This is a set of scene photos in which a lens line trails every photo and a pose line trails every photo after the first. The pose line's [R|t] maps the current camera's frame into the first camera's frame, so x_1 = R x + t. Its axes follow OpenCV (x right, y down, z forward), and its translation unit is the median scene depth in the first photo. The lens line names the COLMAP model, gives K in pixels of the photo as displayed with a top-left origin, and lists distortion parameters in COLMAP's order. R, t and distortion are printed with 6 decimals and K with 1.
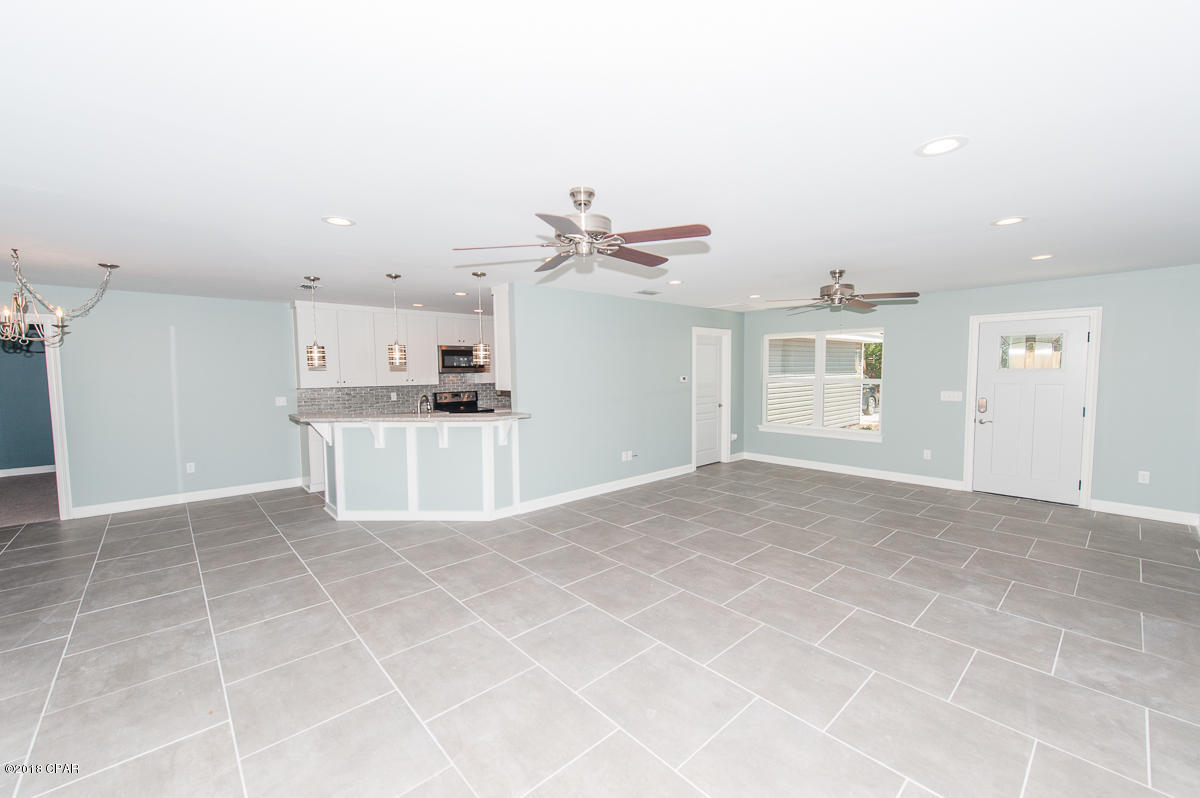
lens RADIAL K [[475.4, 0, 584.1], [0, 475.4, 395.9], [0, 0, 1]] dist [0.016762, -0.005387]
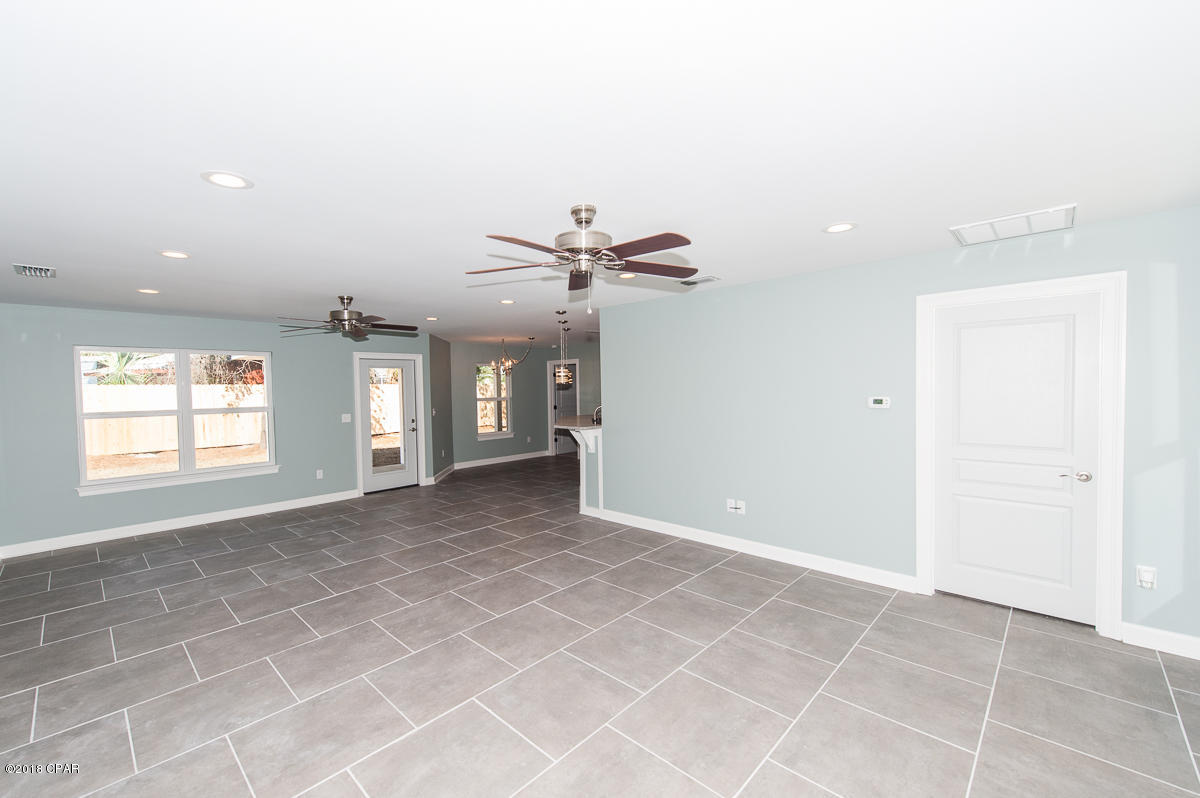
lens RADIAL K [[475.4, 0, 584.1], [0, 475.4, 395.9], [0, 0, 1]] dist [0.016762, -0.005387]
pose [[0.099109, 0.026319, -0.994728, 1.010889], [-0.038934, 0.998987, 0.022553, -0.061082], [0.994315, 0.036494, 0.100033, 0.902512]]
